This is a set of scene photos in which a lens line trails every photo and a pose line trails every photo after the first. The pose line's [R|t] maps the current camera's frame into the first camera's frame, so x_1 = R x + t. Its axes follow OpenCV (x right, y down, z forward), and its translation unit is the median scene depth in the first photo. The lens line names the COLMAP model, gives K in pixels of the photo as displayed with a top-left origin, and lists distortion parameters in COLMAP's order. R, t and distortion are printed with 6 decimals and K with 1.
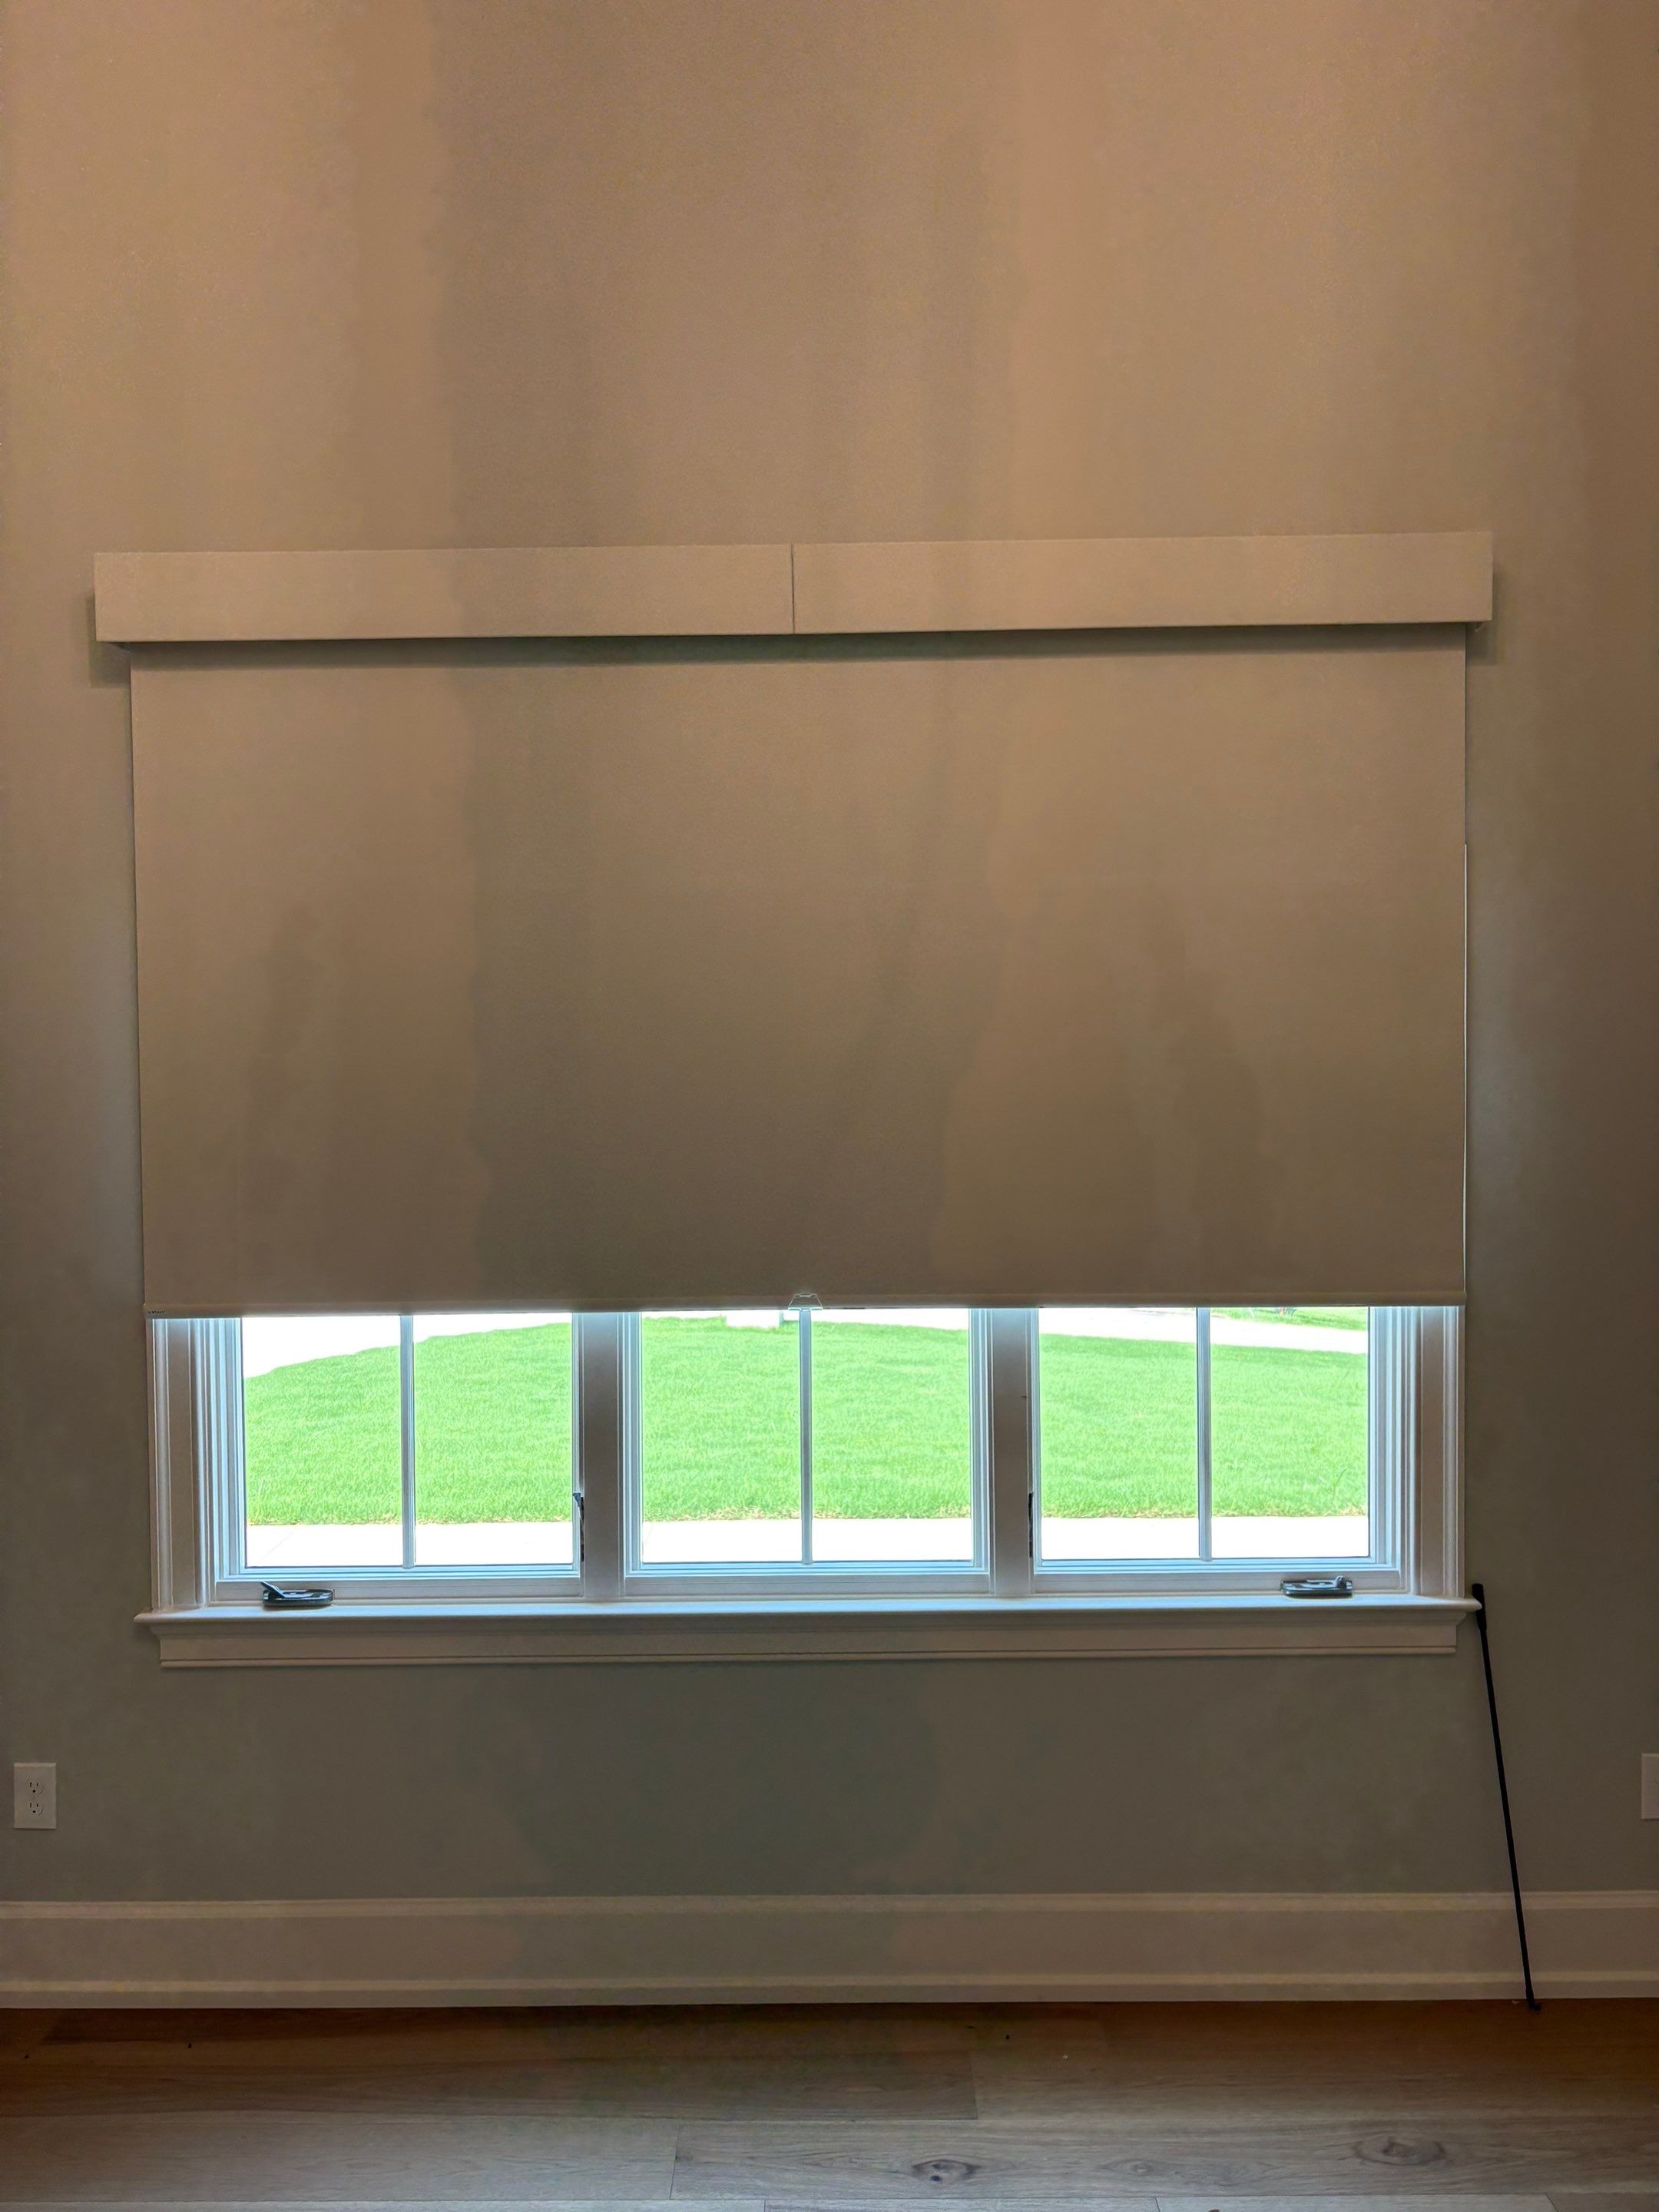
lens RADIAL K [[1579.7, 0, 829.5], [0, 1579.7, 1106.0], [0, 0, 1]] dist [-0.004061, -0.000294]
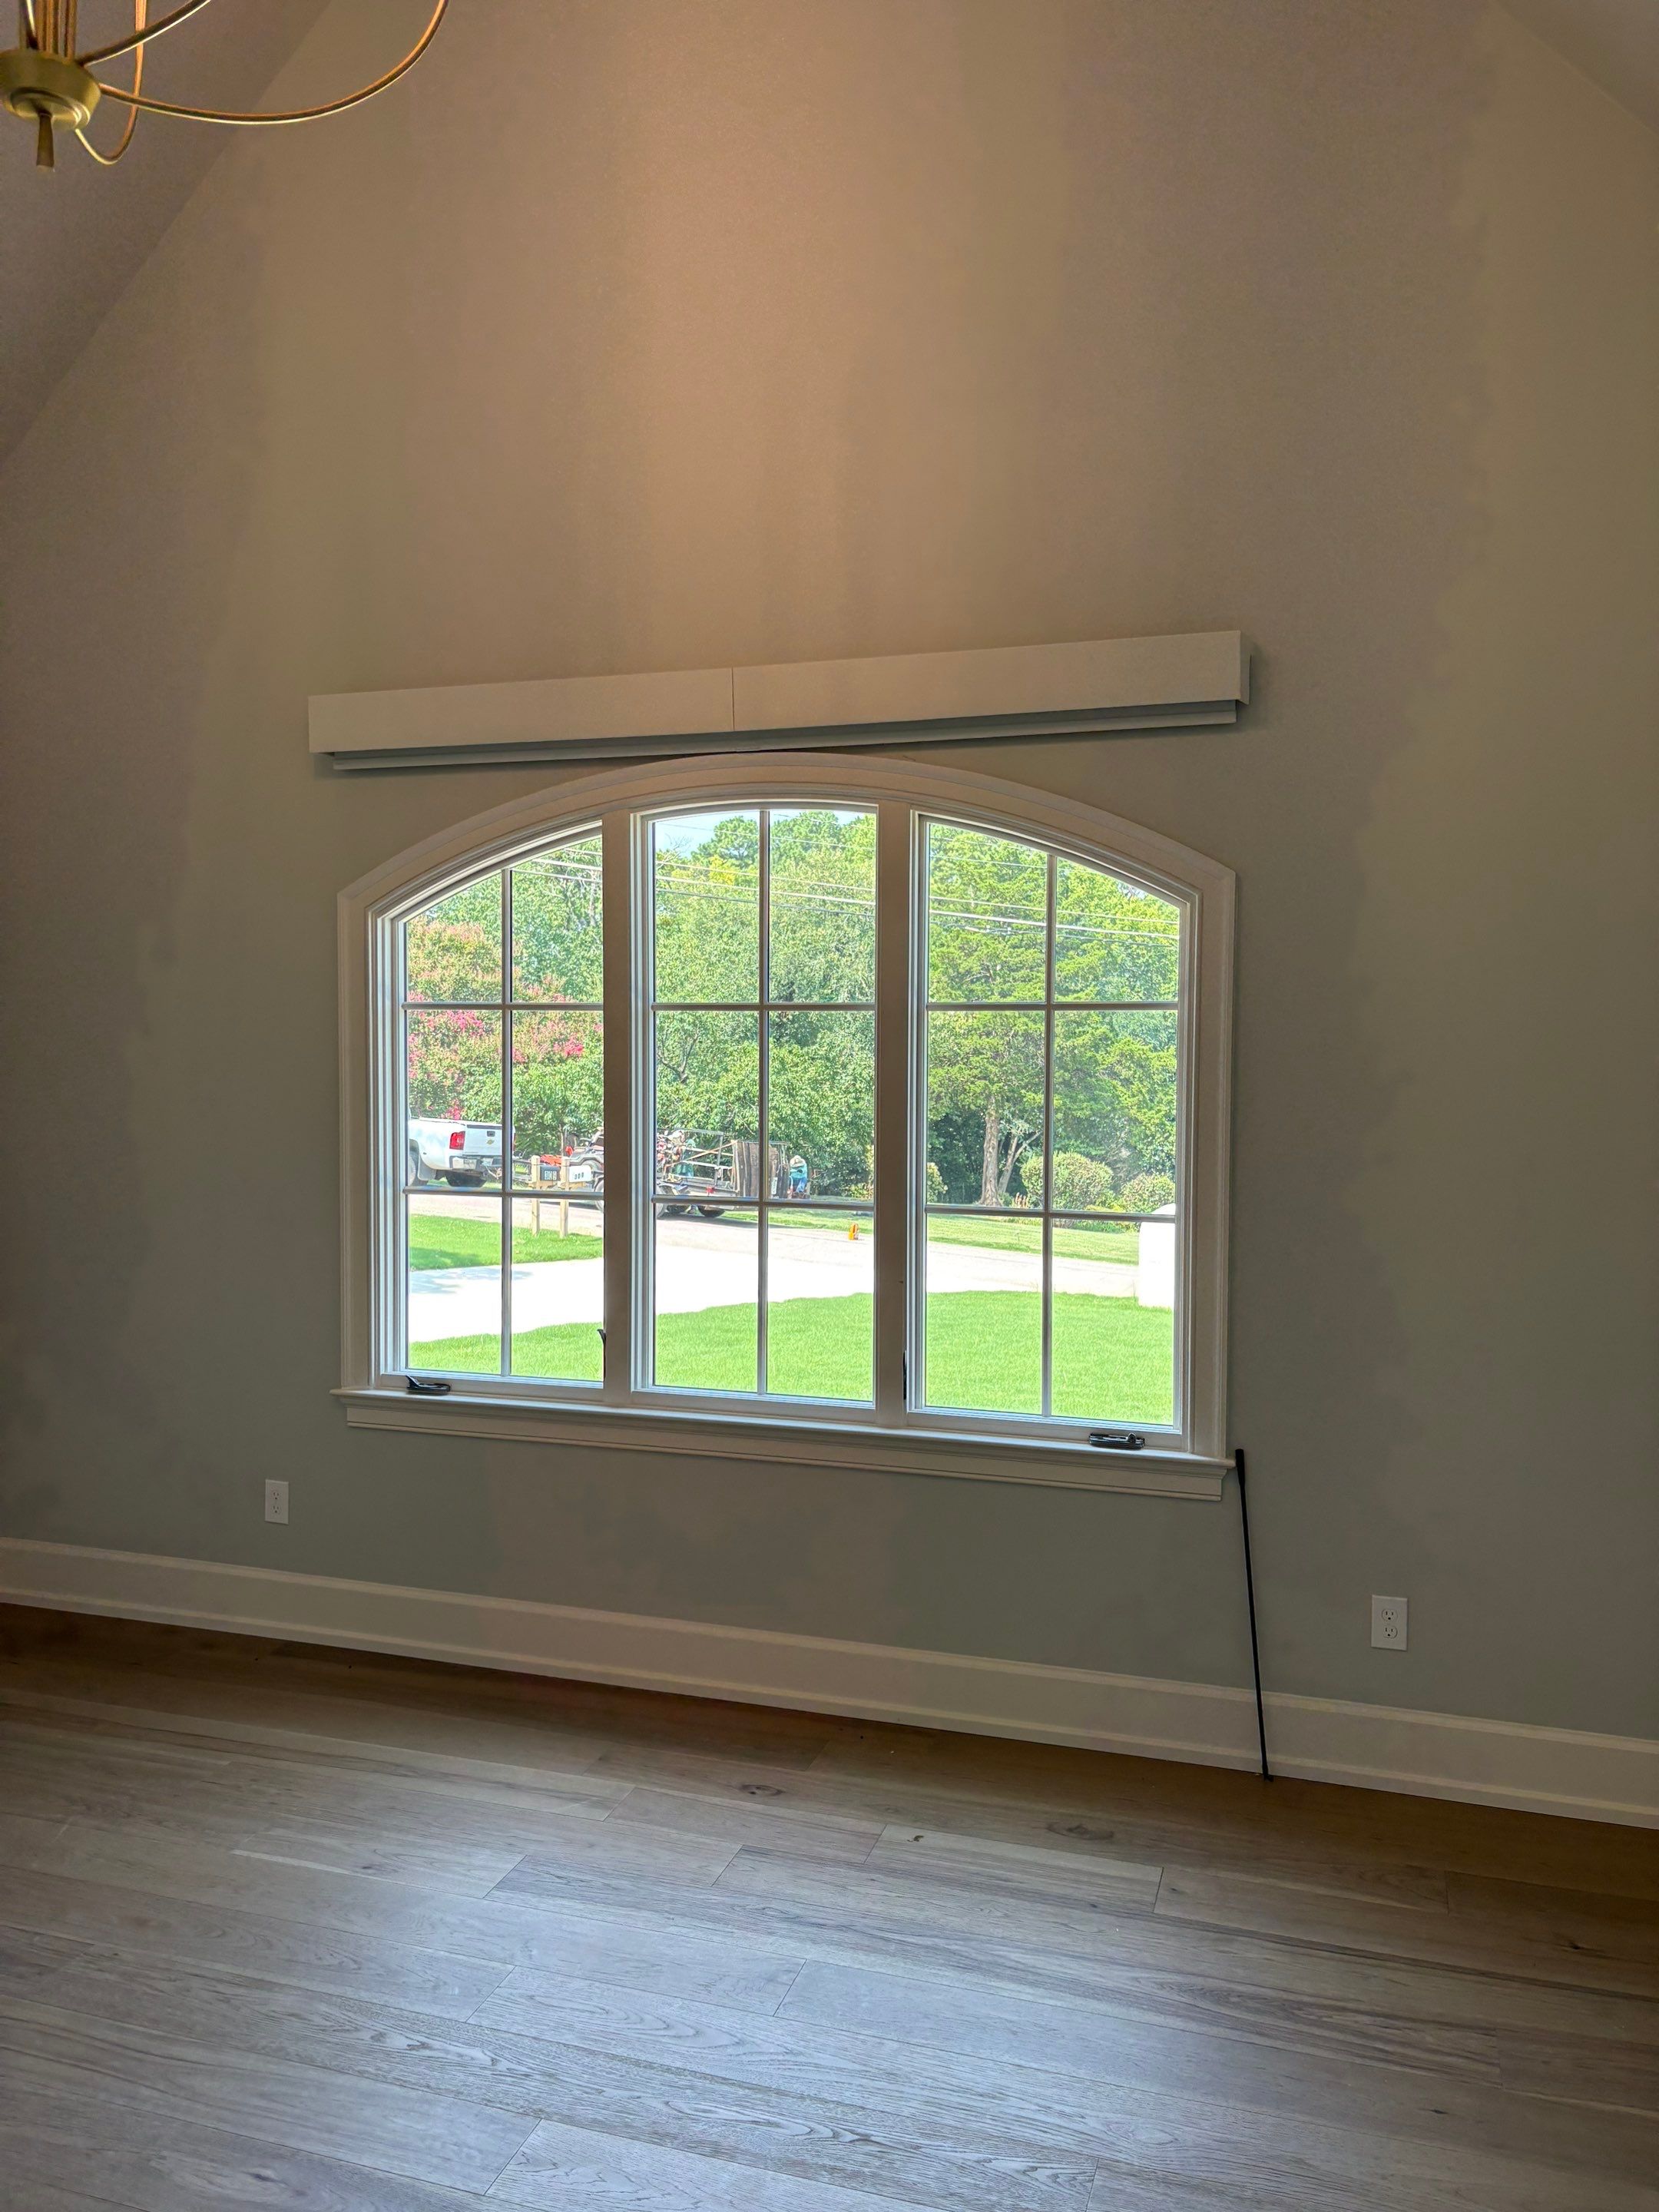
lens RADIAL K [[1579.7, 0, 829.5], [0, 1579.7, 1106.0], [0, 0, 1]] dist [-0.004061, -0.000294]
pose [[0.956697, 0.027335, -0.289801, 0.456020], [-0.023965, 0.999598, 0.015174, 0.013620], [0.290099, -0.007572, 0.956967, -0.320091]]
